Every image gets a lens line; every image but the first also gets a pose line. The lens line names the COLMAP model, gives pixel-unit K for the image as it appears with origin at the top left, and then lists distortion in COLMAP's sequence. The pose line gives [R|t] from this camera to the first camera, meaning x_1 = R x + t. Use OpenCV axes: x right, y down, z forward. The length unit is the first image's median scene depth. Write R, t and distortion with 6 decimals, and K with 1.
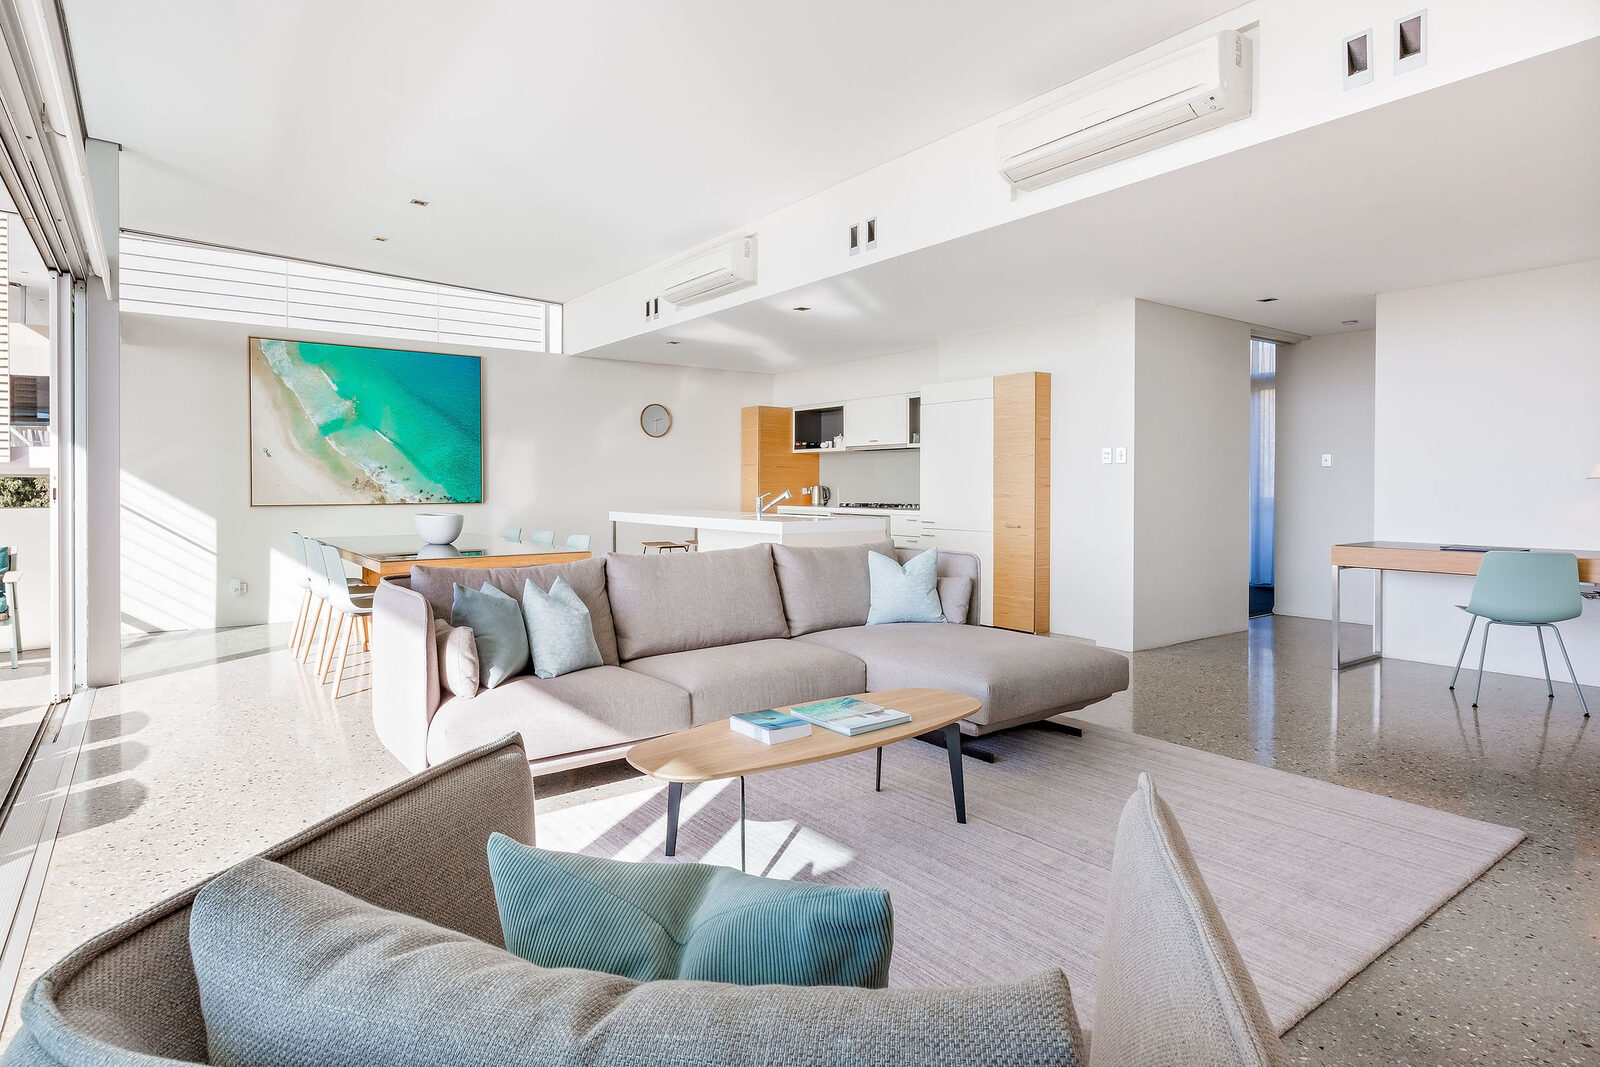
lens RADIAL K [[884.4, 0, 777.4], [0, 884.4, 491.4], [0, 0, 1]] dist [0.004783, 0.000435]
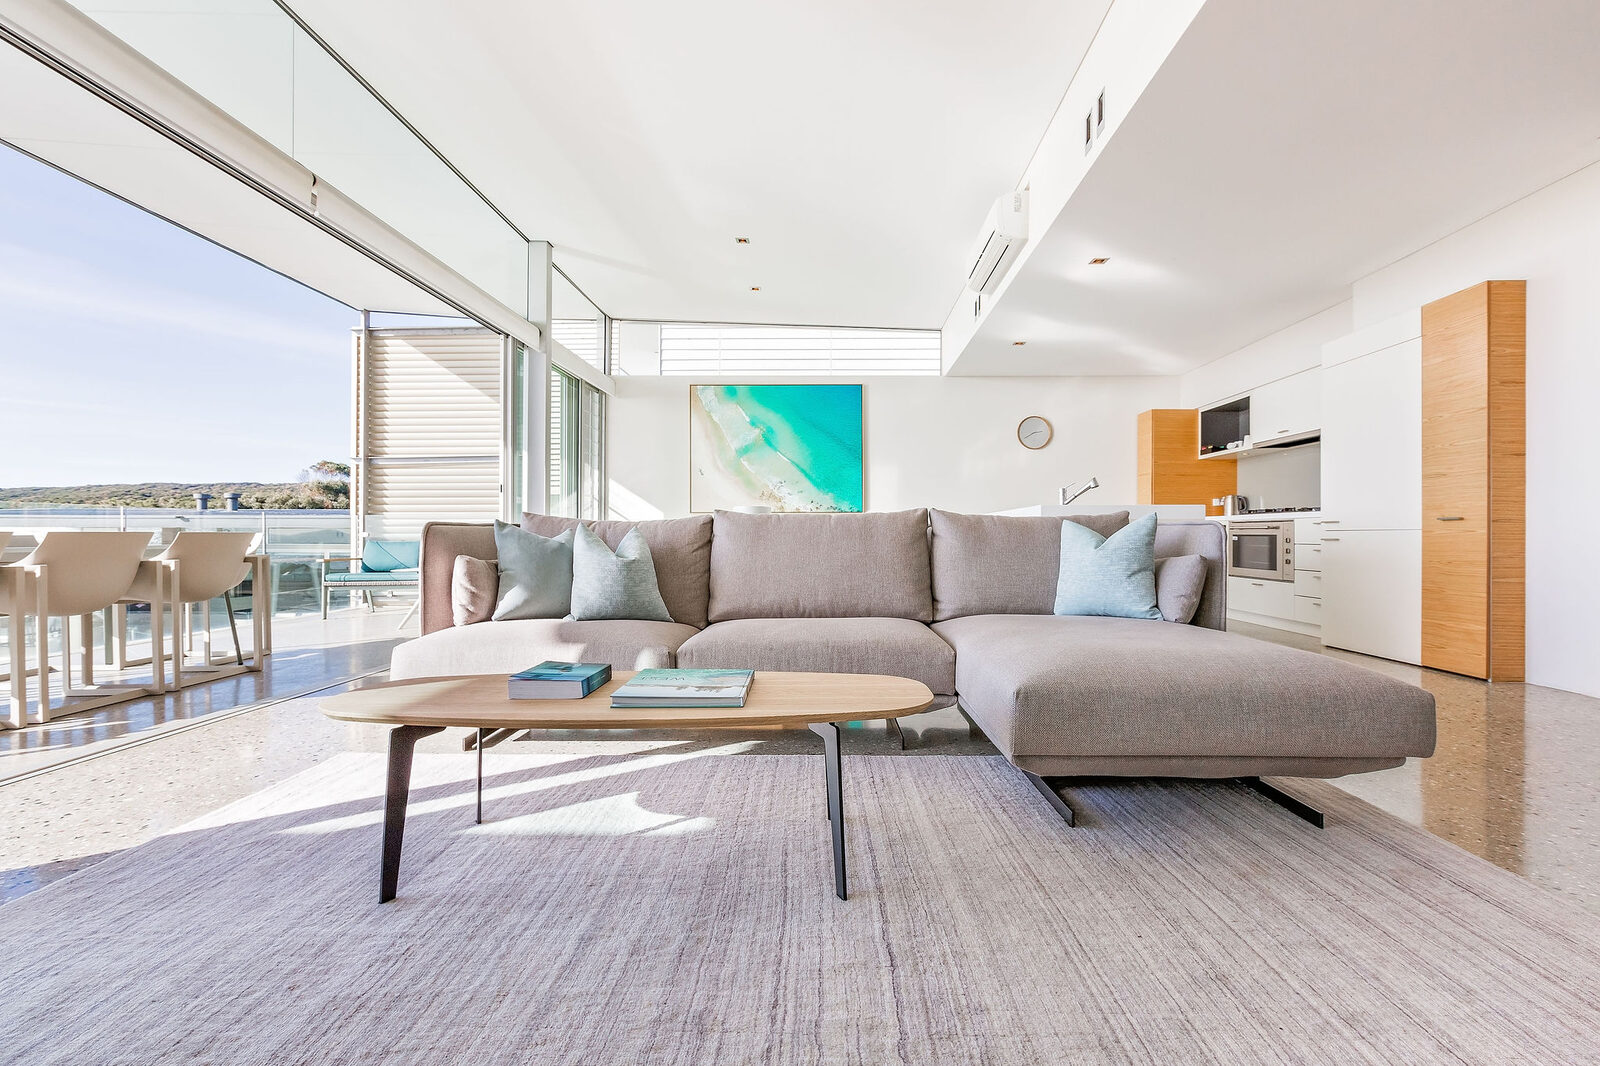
lens RADIAL K [[721.1, 0, 807.8], [0, 721.1, 533.3], [0, 0, 1]] dist [0.001516, -0.000102]
pose [[0.794670, 0.000465, -0.607042, 0.186178], [-0.007730, 0.999926, -0.009354, 0.052666], [0.606993, 0.012126, 0.794615, 0.231780]]
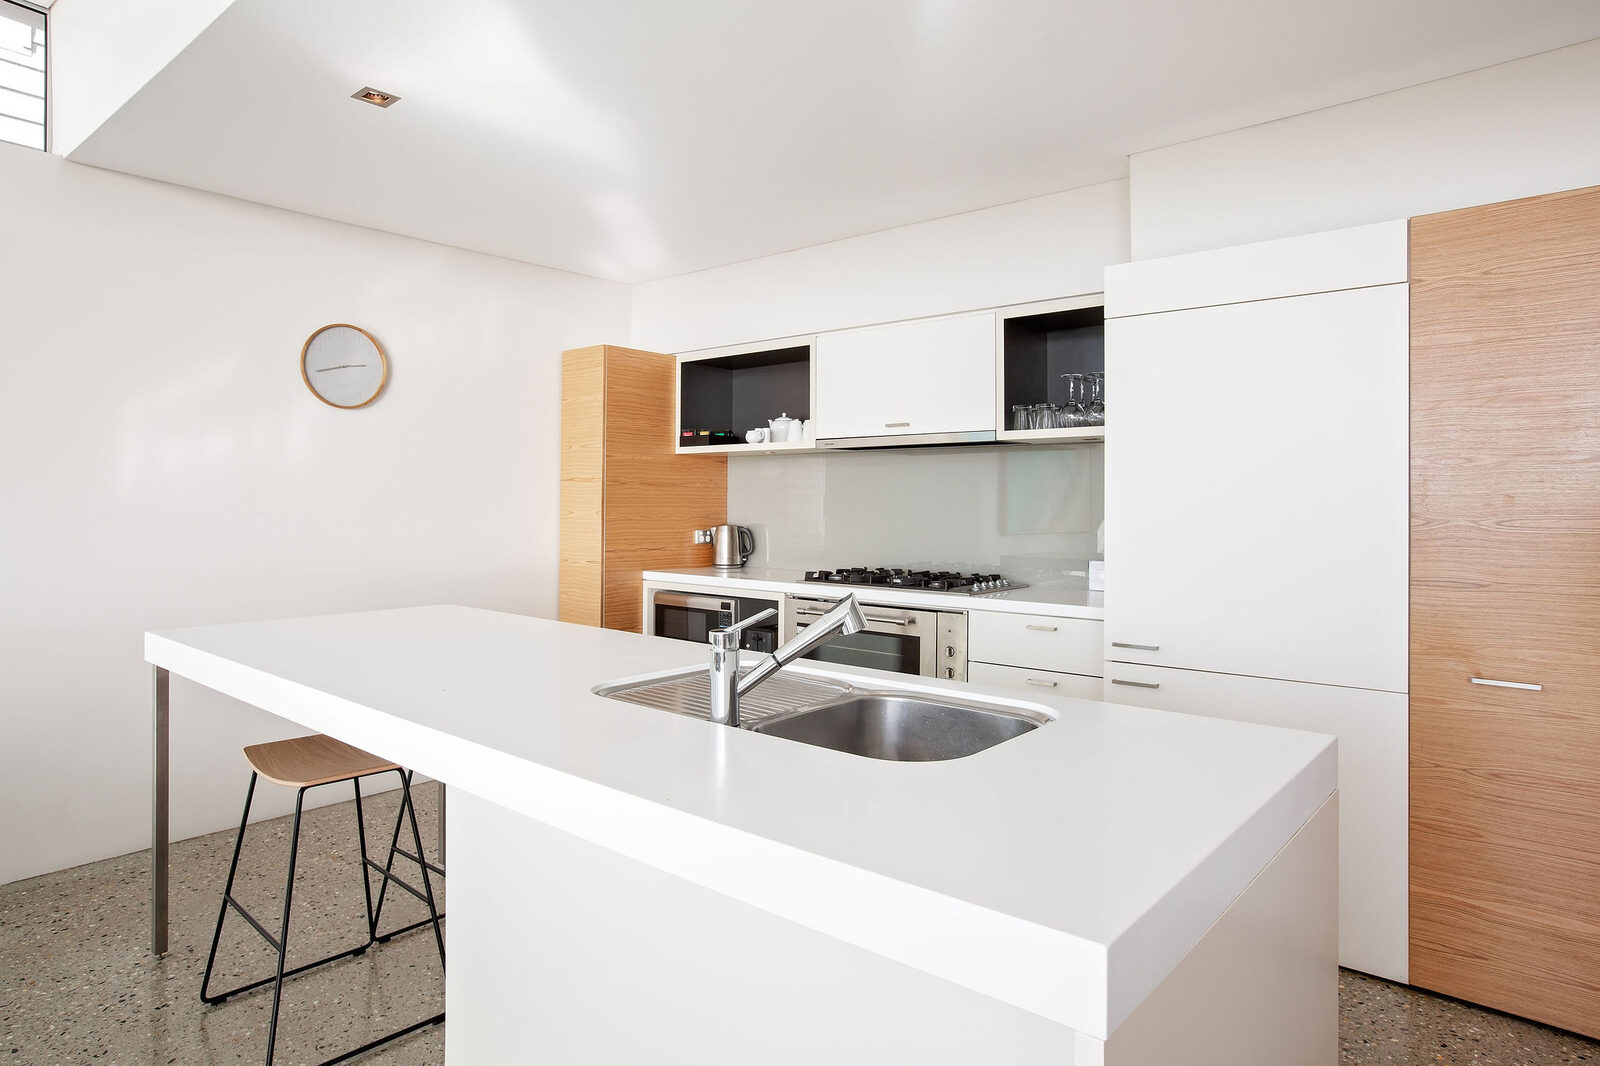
lens RADIAL K [[949.2, 0, 783.9], [0, 949.2, 483.2], [0, 0, 1]] dist [0.000006, 0.000248]
pose [[0.971404, 0.004777, 0.237386, -0.056956], [0.000569, 0.999748, -0.022446, -0.021754], [-0.237433, 0.021939, 0.971156, 0.648124]]
